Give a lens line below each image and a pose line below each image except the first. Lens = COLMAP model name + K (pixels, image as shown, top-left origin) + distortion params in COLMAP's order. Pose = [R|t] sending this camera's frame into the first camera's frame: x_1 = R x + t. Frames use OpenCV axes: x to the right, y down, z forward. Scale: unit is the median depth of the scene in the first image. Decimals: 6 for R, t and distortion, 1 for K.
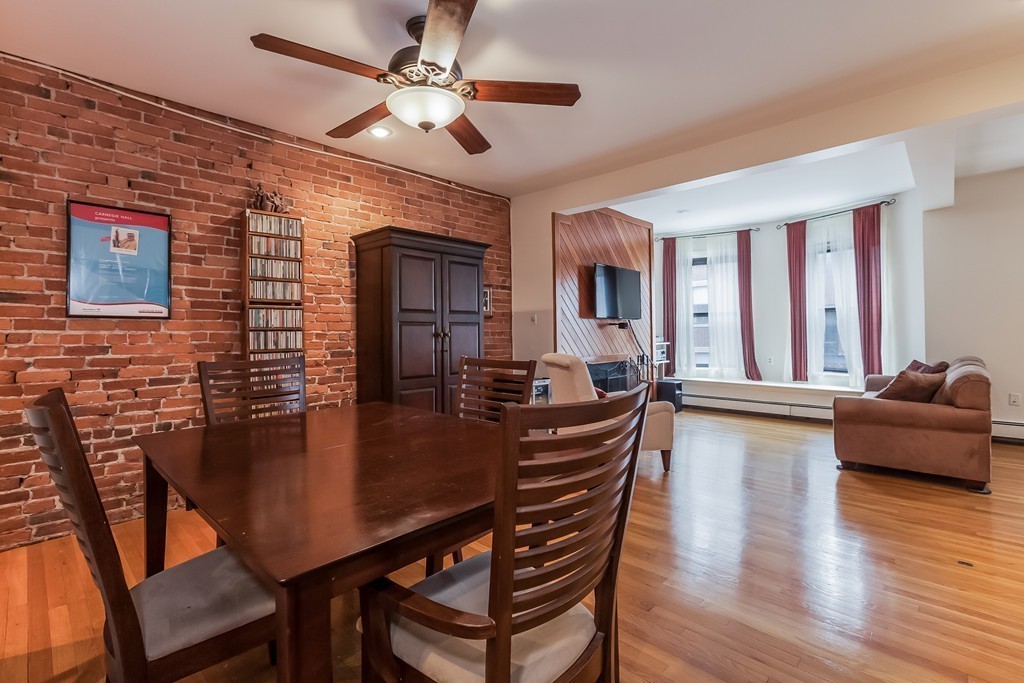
lens RADIAL K [[563.2, 0, 468.7], [0, 563.2, 329.1], [0, 0, 1]] dist [-0.020905, 0.000791]
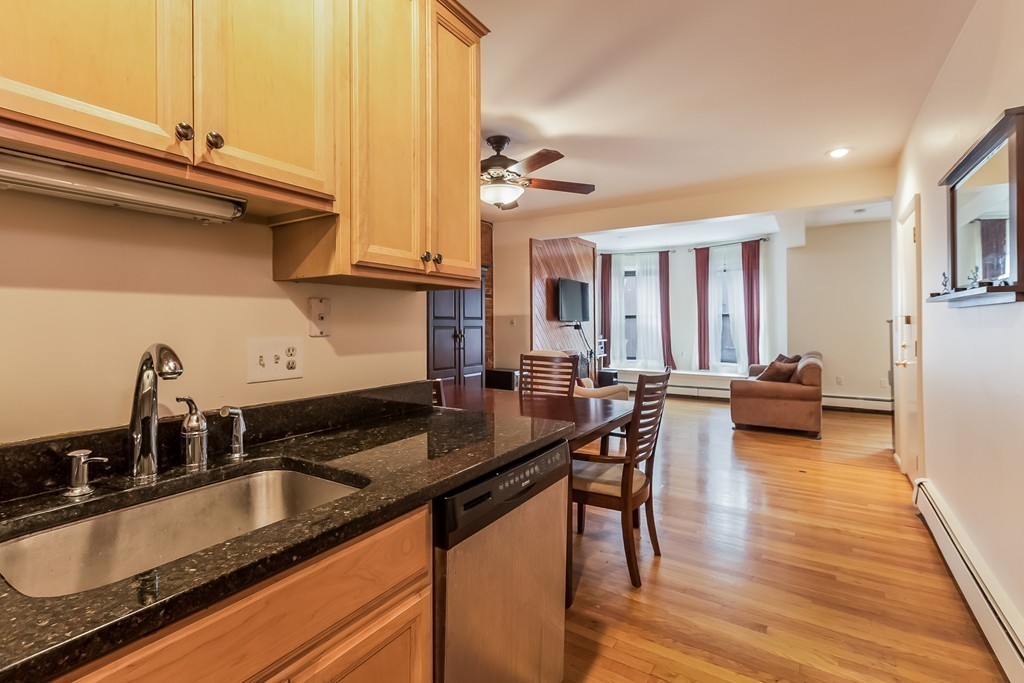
lens RADIAL K [[634.0, 0, 493.9], [0, 634.0, 310.1], [0, 0, 1]] dist [-0.001913, -0.000113]
pose [[0.971688, 0.010928, 0.236013, -0.246676], [-0.008452, 0.999898, -0.011499, -0.026268], [-0.236115, 0.009178, 0.971682, -0.338793]]
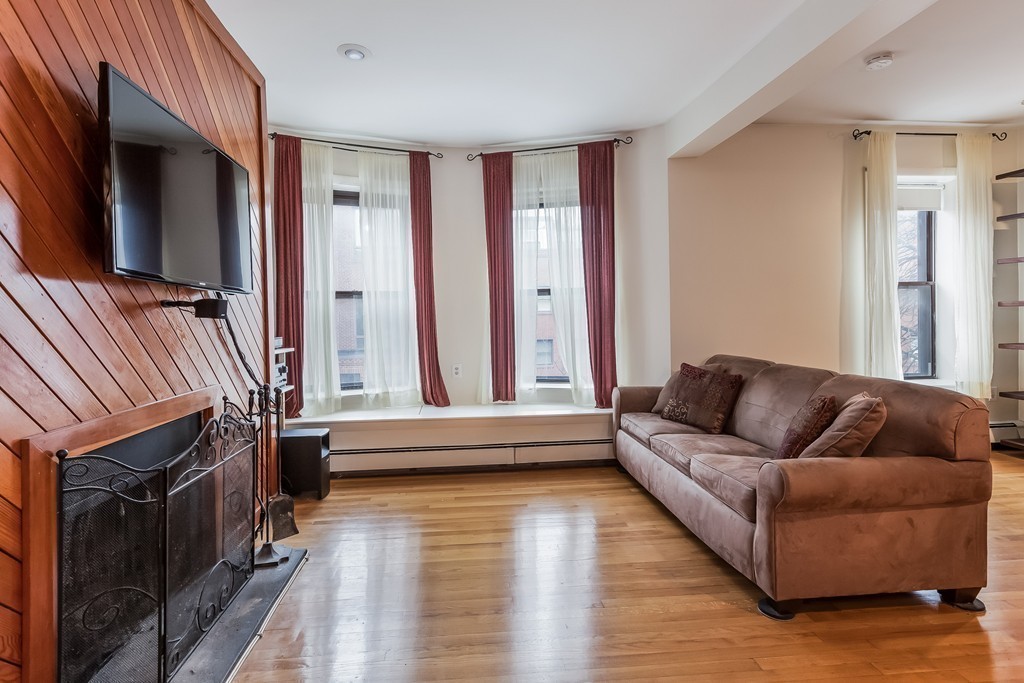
lens RADIAL K [[502.7, 0, 509.9], [0, 502.7, 326.9], [0, 0, 1]] dist [0.002498, -0.000287]
pose [[0.615148, -0.008462, 0.788366, 0.151450], [0.001990, 0.999956, 0.009181, 0.002194], [-0.788409, -0.004079, 0.615138, 0.688920]]
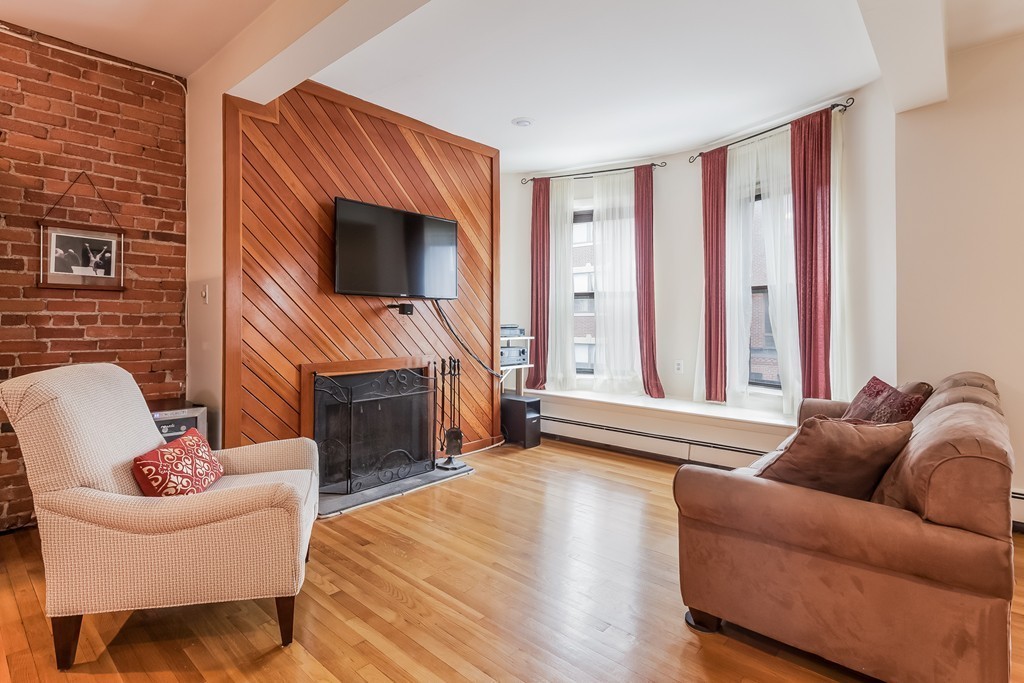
lens RADIAL K [[558.5, 0, 546.1], [0, 558.5, 313.2], [0, 0, 1]] dist [-0.002159, -0.000132]
pose [[0.997787, 0.012941, 0.065226, 0.387597], [-0.012730, 0.999912, -0.003644, -0.001461], [-0.065267, 0.002806, 0.997864, 0.413337]]
